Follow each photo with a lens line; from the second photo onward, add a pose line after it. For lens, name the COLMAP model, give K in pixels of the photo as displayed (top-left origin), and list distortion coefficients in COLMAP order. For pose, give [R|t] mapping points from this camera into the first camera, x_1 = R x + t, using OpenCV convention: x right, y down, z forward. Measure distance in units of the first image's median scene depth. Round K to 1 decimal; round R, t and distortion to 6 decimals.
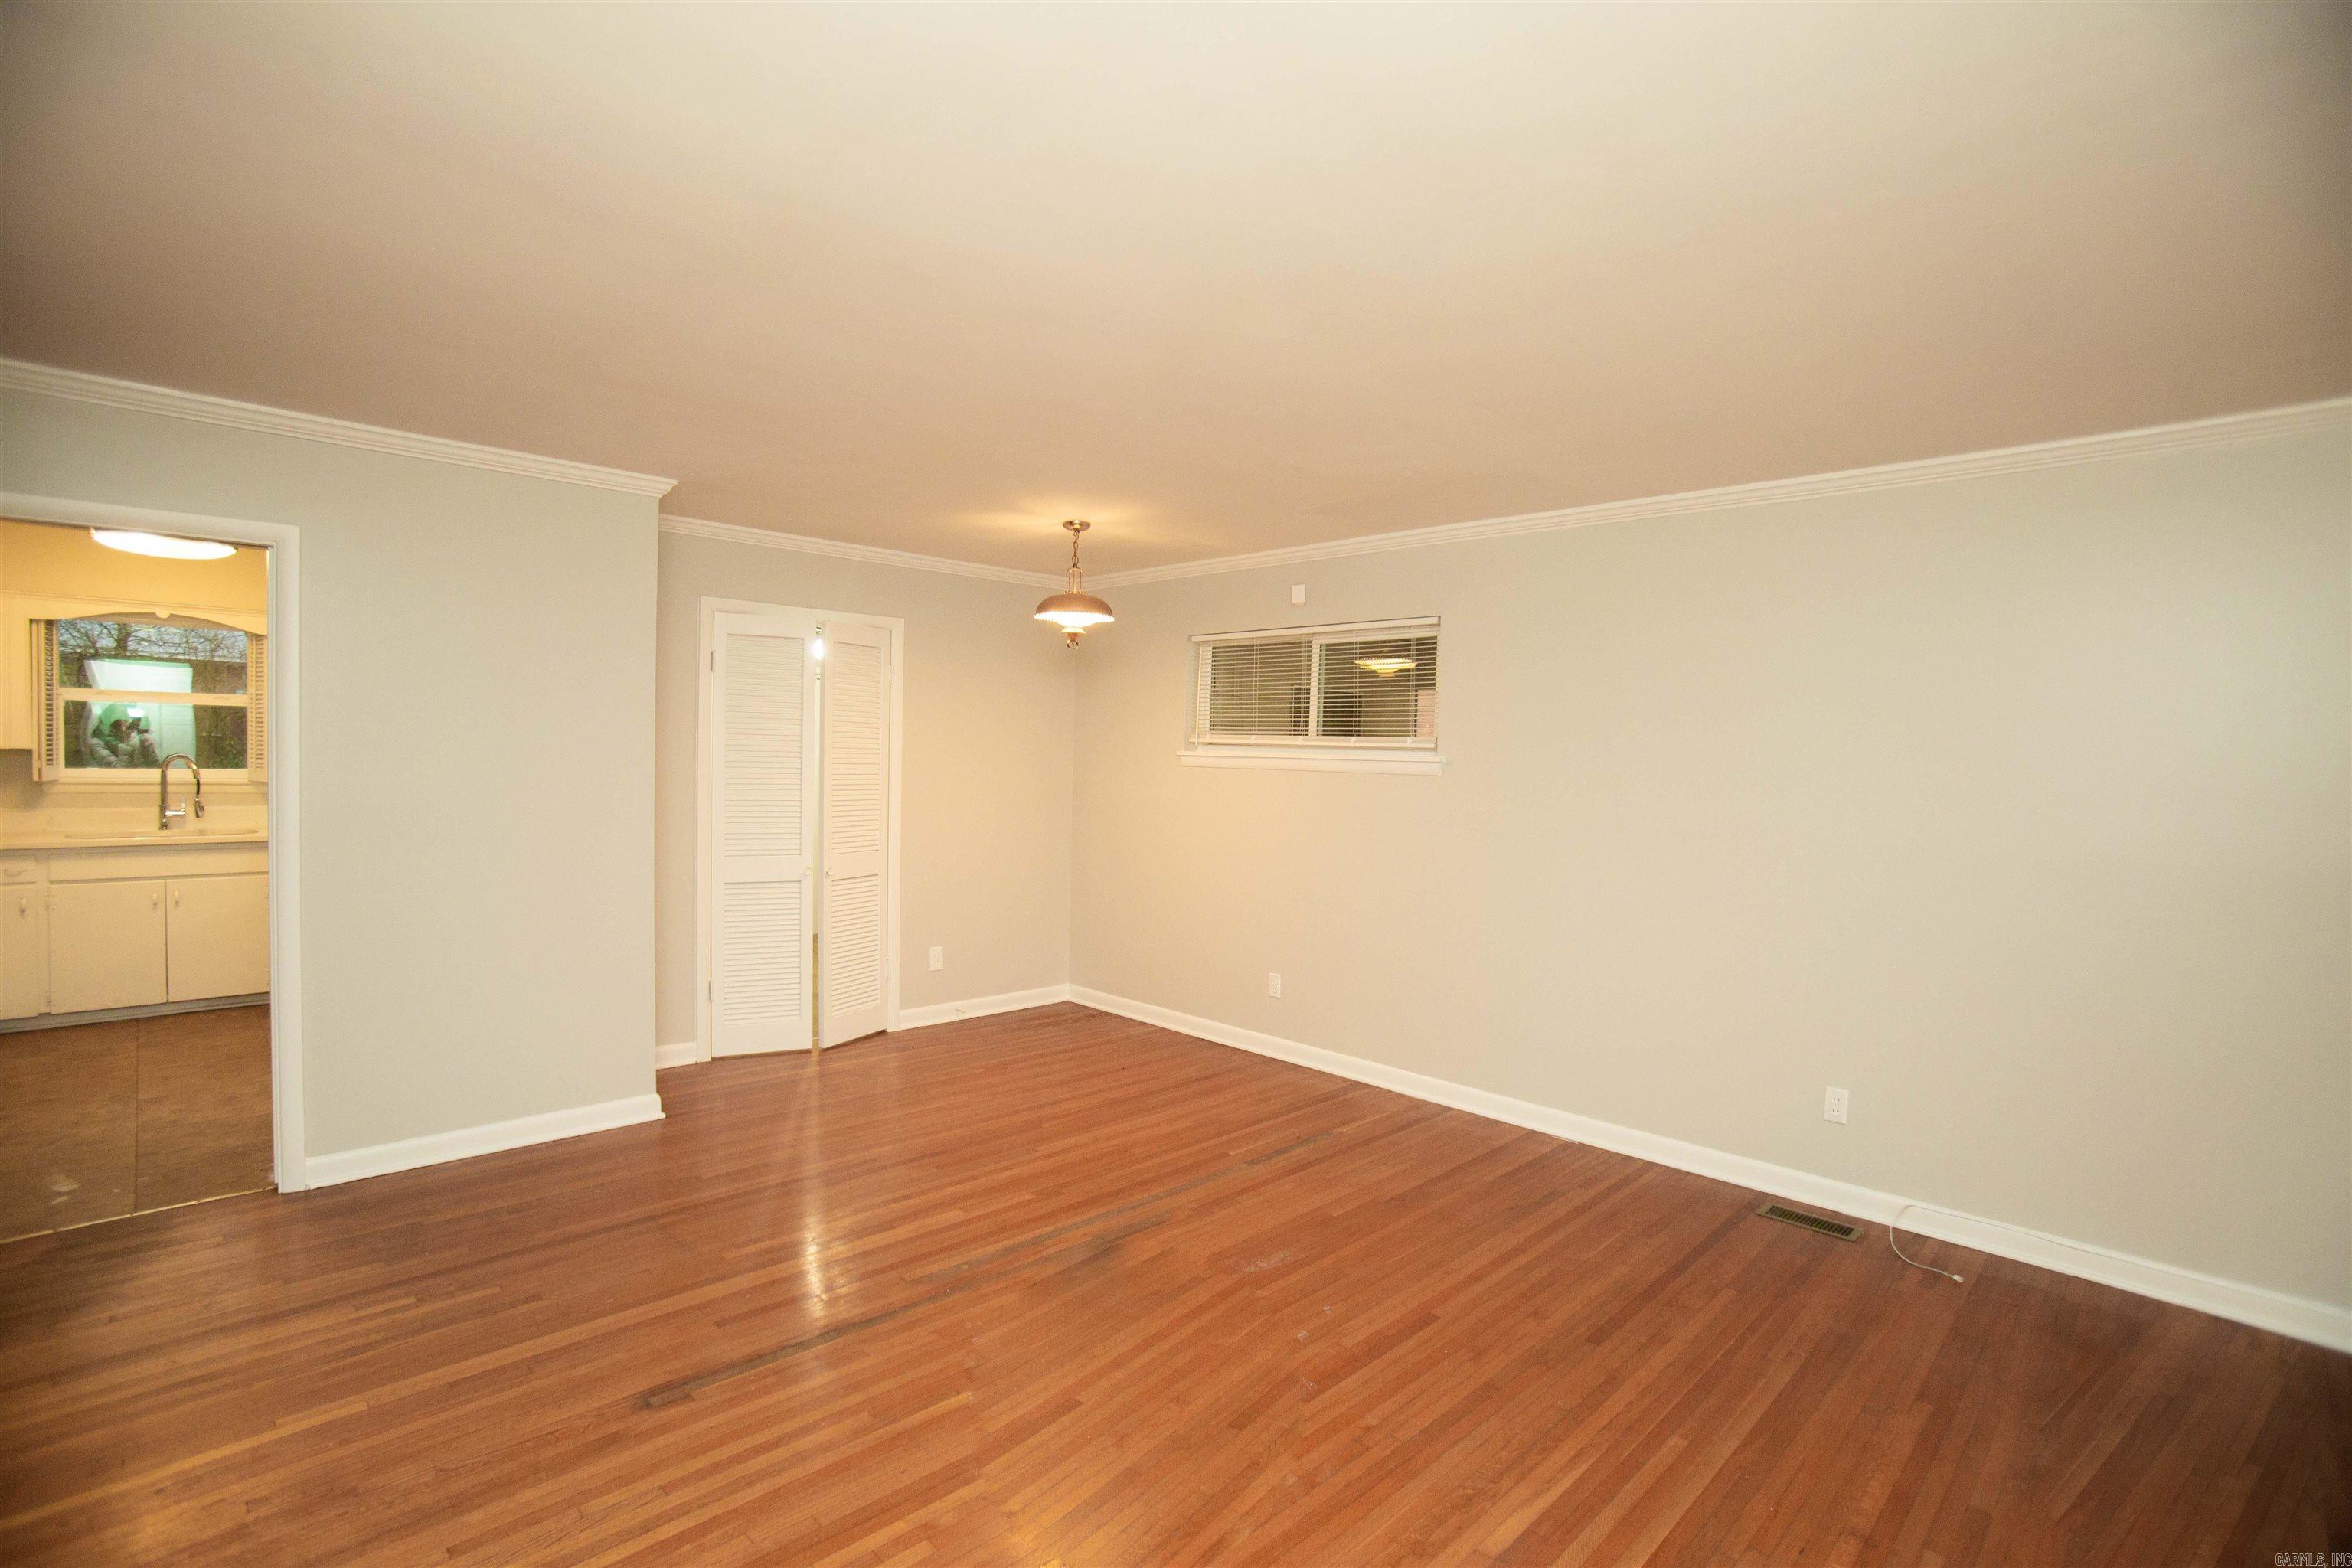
lens RADIAL K [[1086.2, 0, 1156.7], [0, 1086.2, 798.9], [0, 0, 1]] dist [-0.073135, 0.028498]
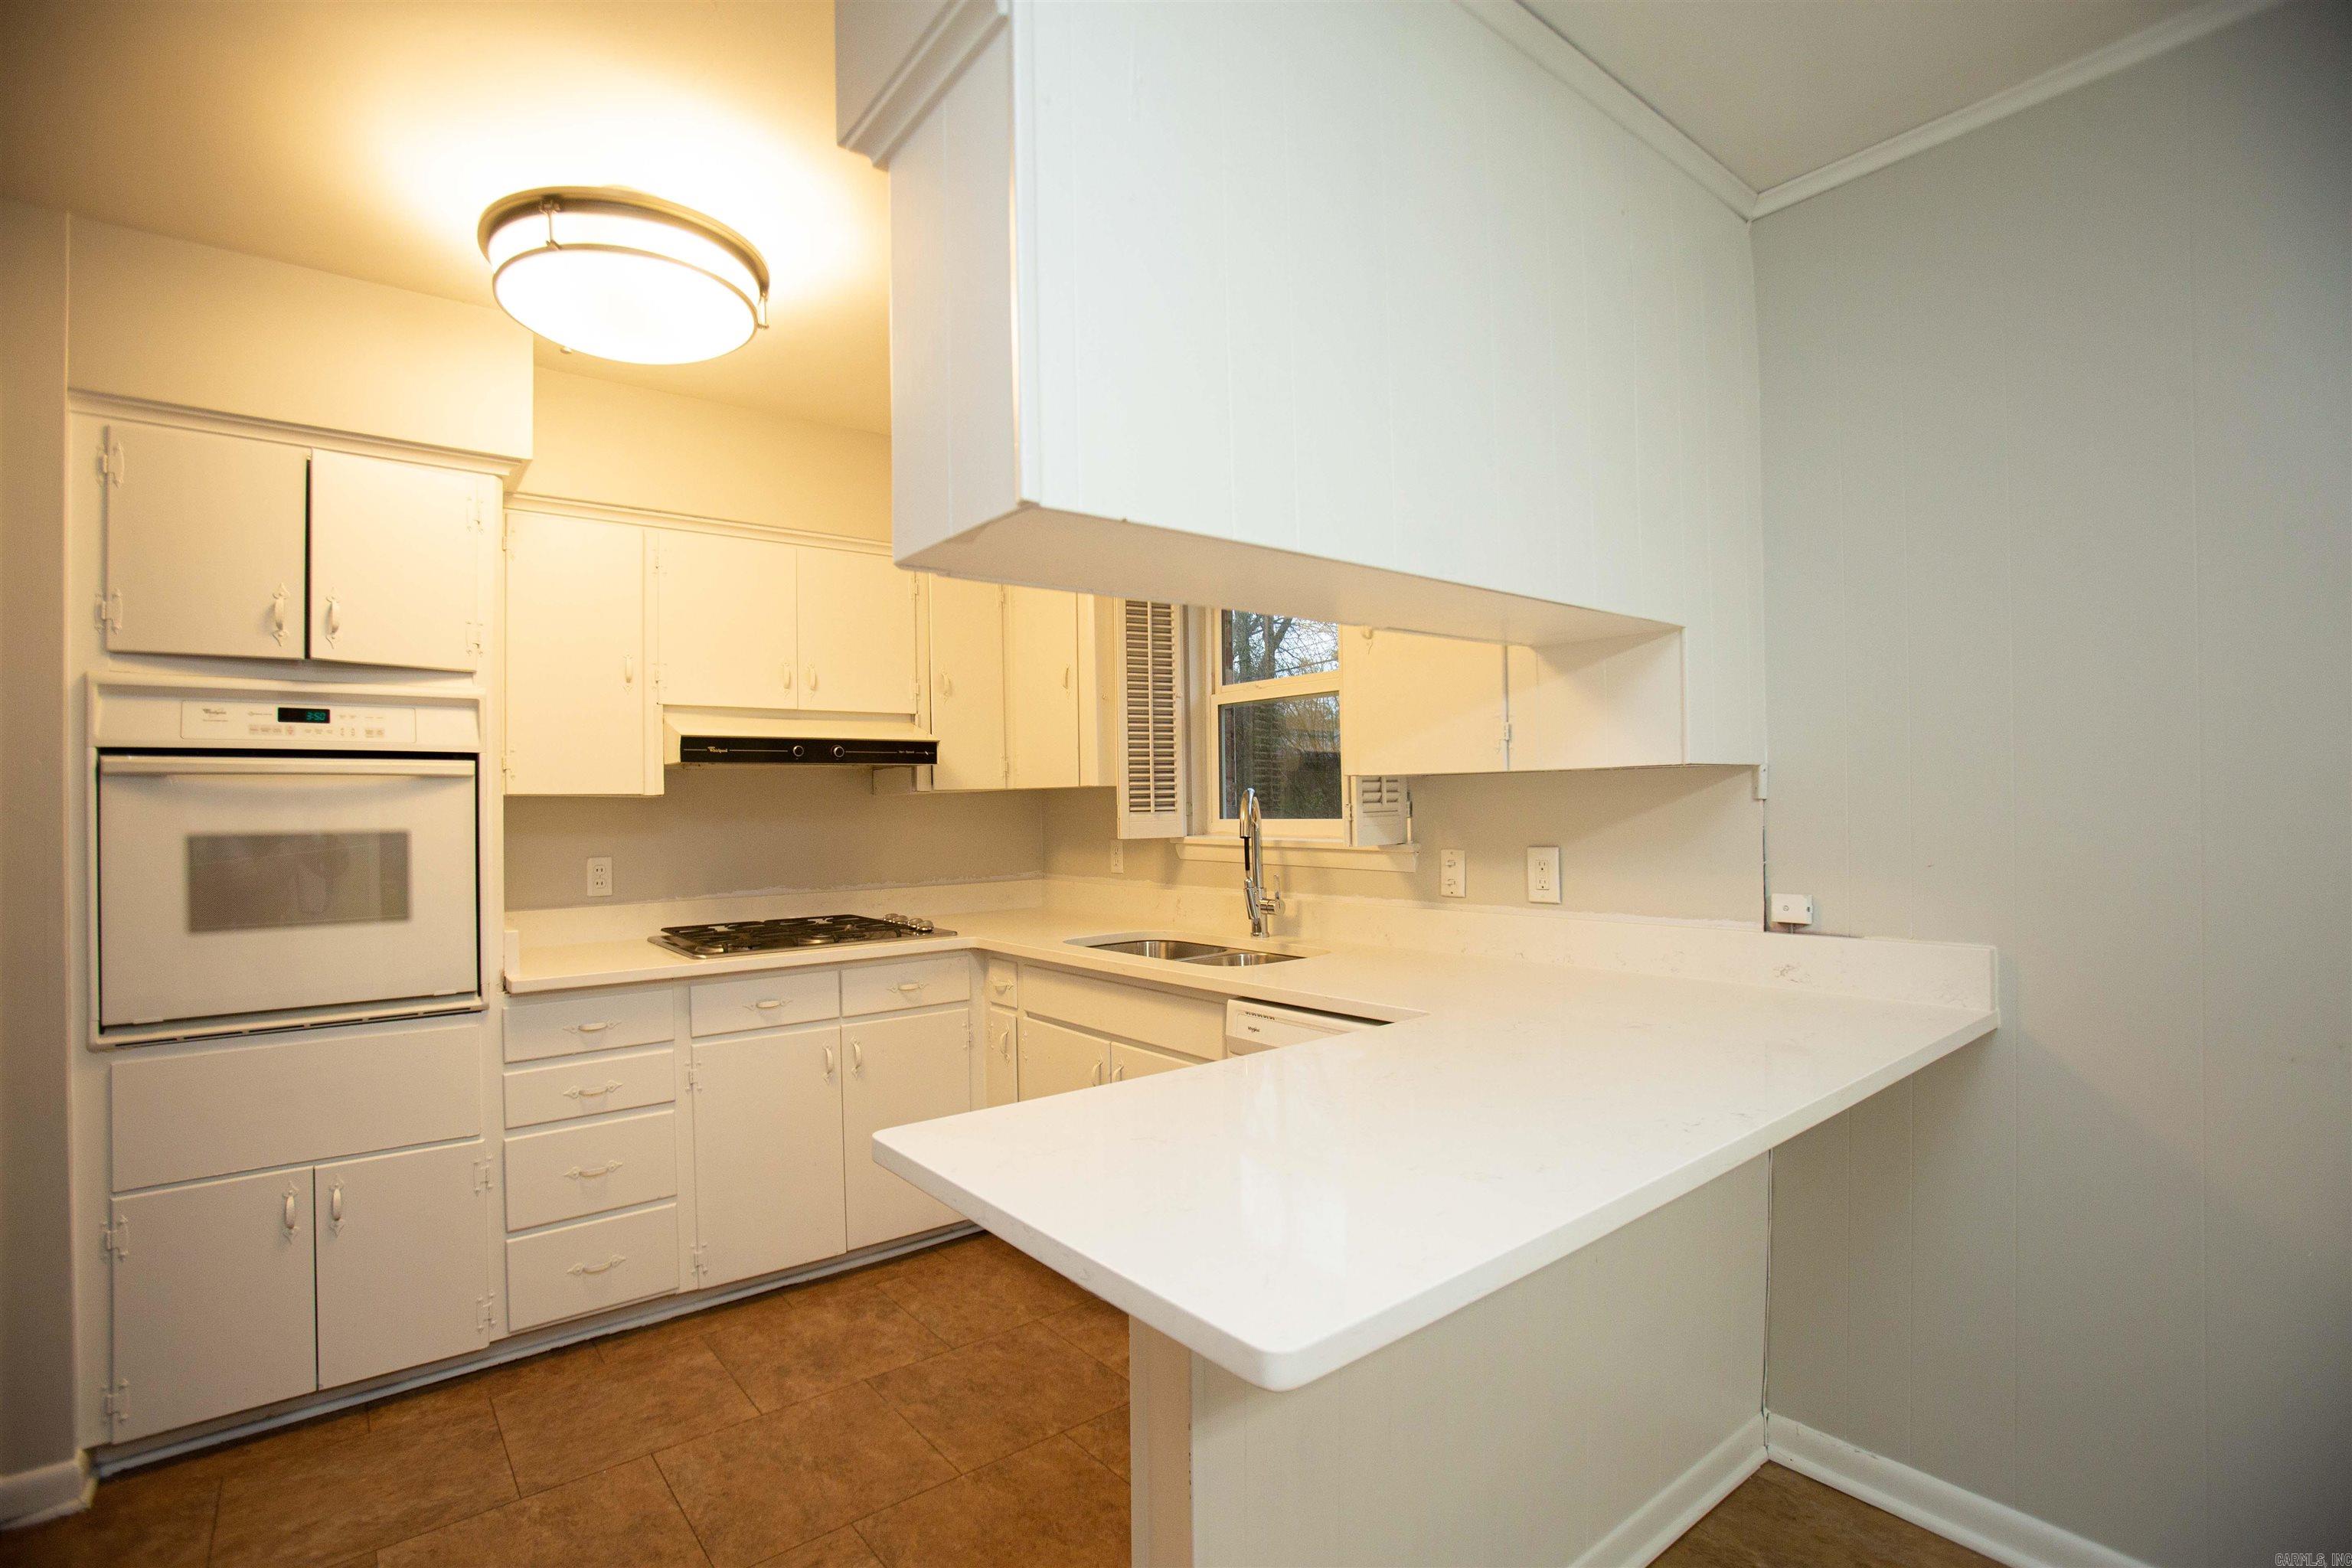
lens RADIAL K [[1081.8, 0, 1153.6], [0, 1081.8, 798.6], [0, 0, 1]] dist [-0.076885, 0.033643]
pose [[-0.107107, -0.035089, -0.993628, -0.428751], [-0.029072, 0.999060, -0.032147, -0.020431], [0.993822, 0.025444, -0.108027, 1.042187]]
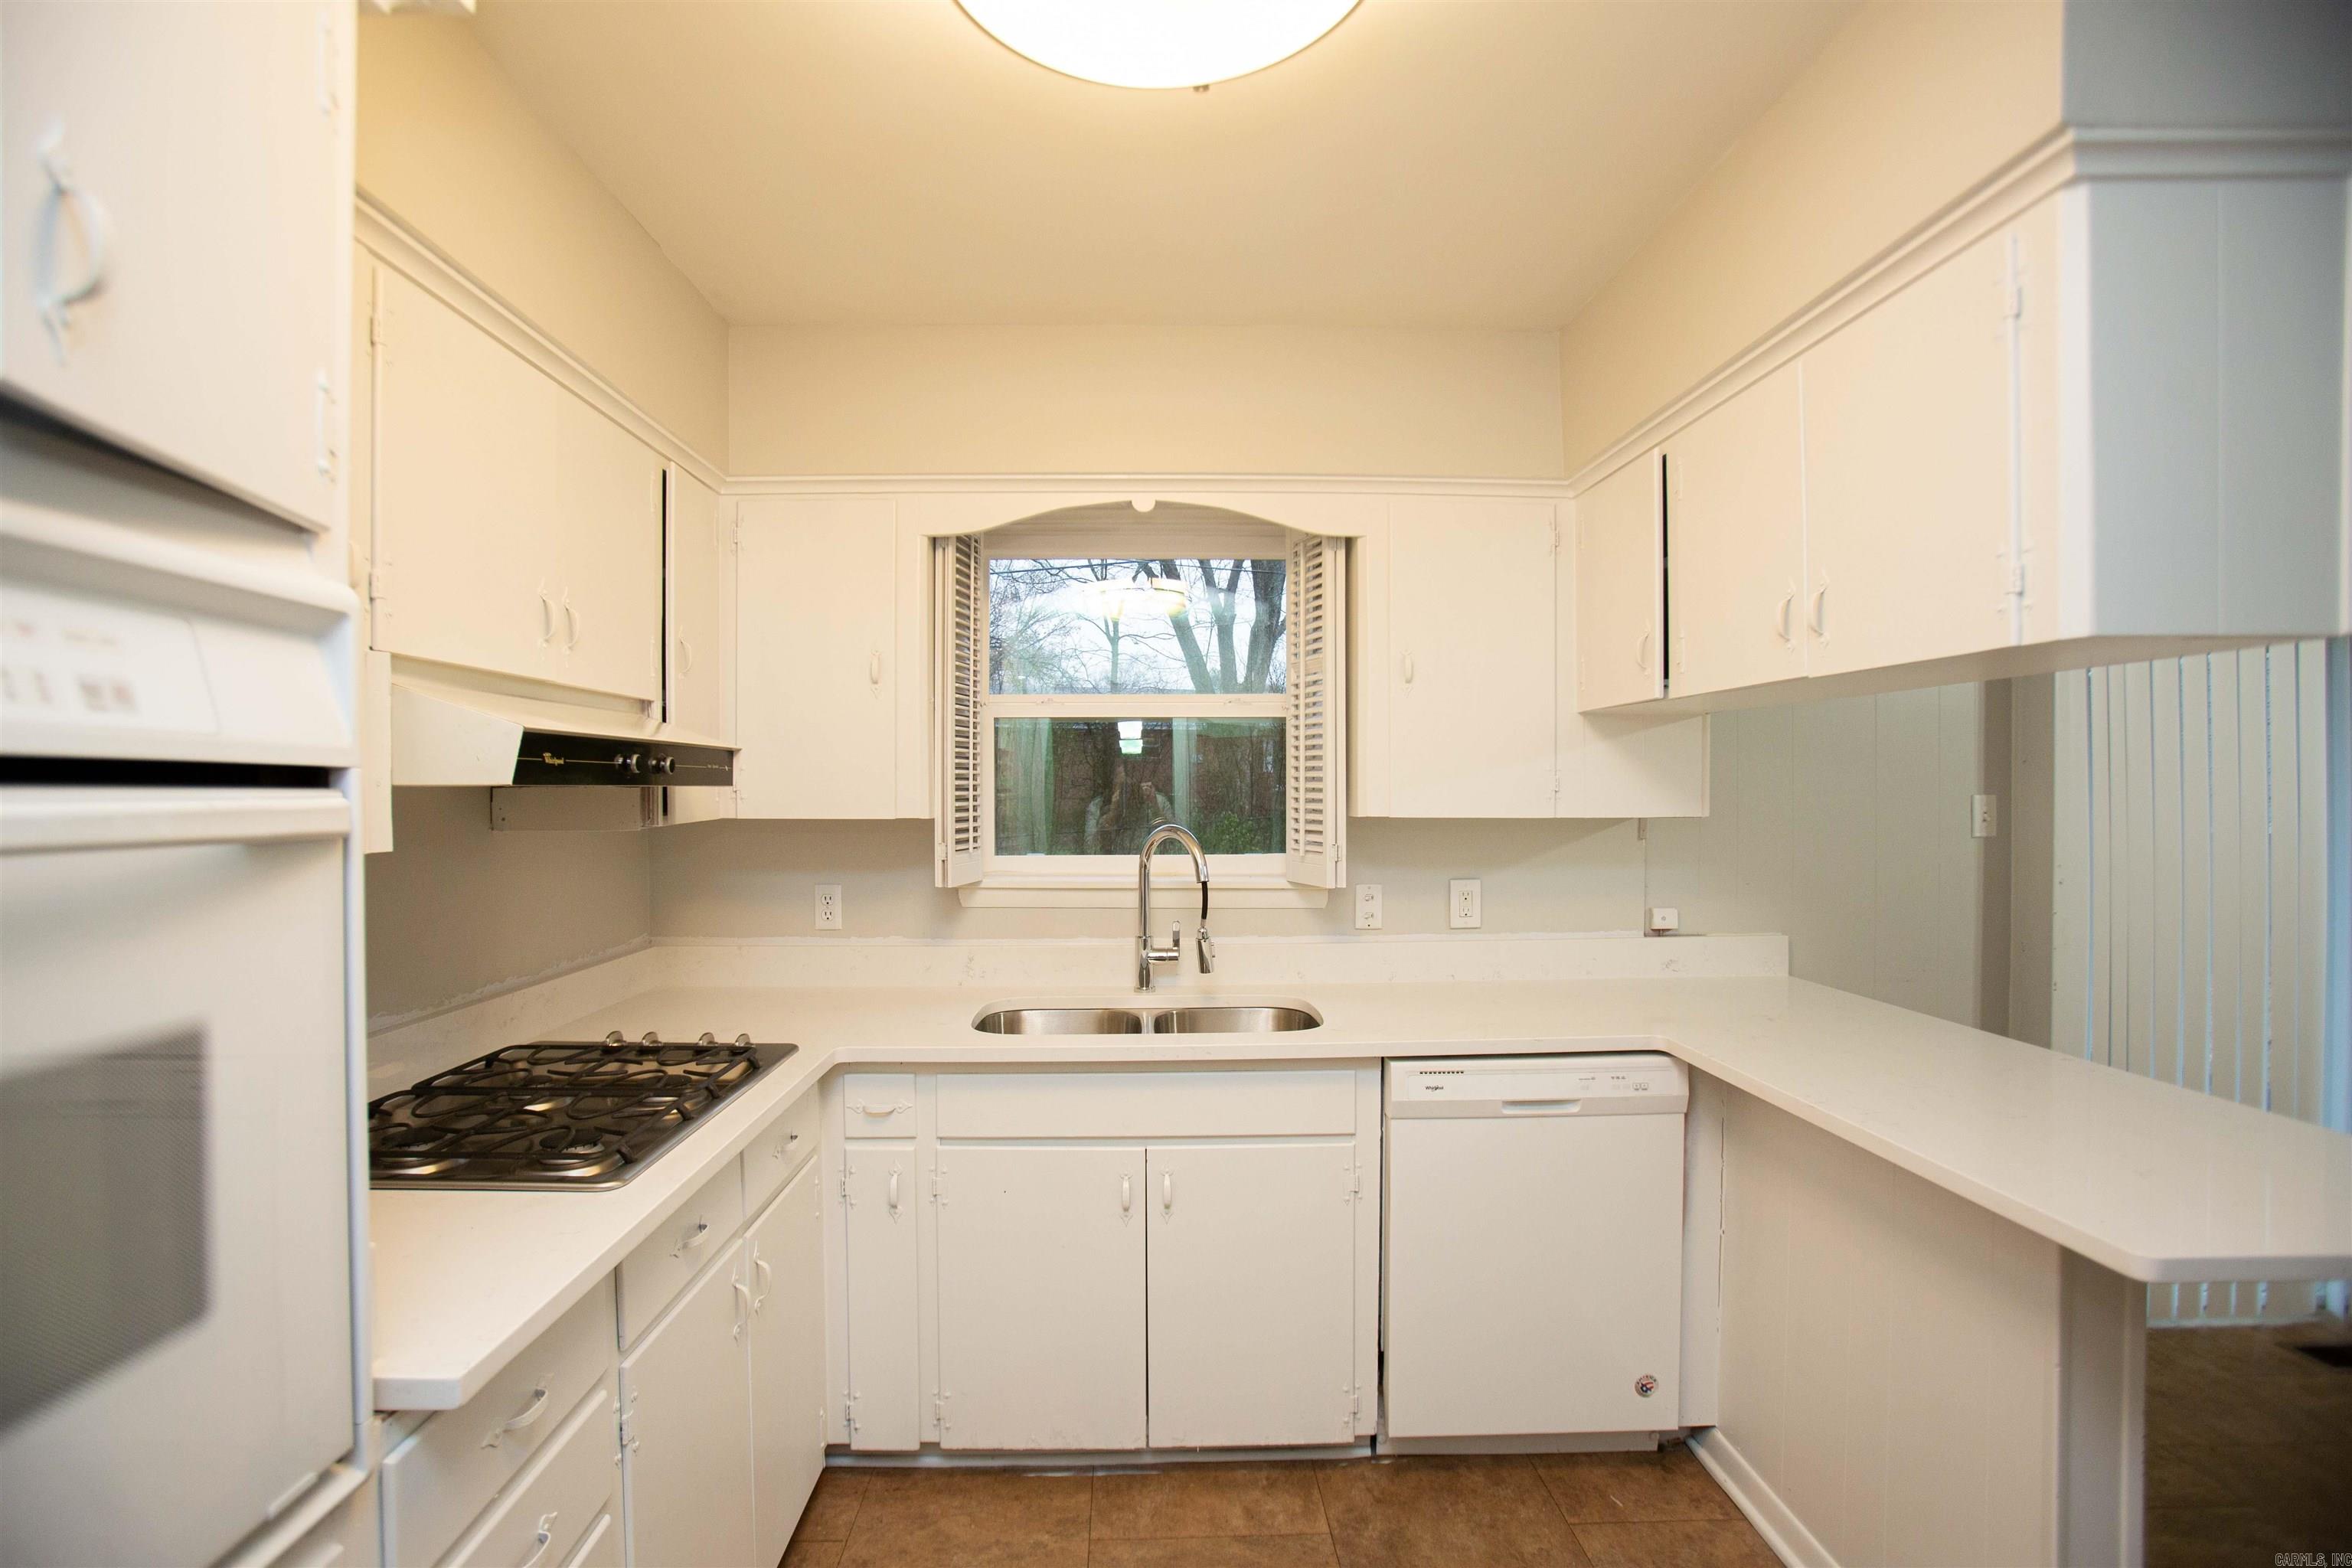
lens RADIAL K [[1086.2, 0, 1156.7], [0, 1086.2, 798.9], [0, 0, 1]] dist [-0.073135, 0.028498]
pose [[0.729636, -0.026592, -0.683319, -0.647715], [-0.003612, 0.999080, -0.042737, -0.034990], [0.683826, 0.033651, 0.728868, 0.679181]]
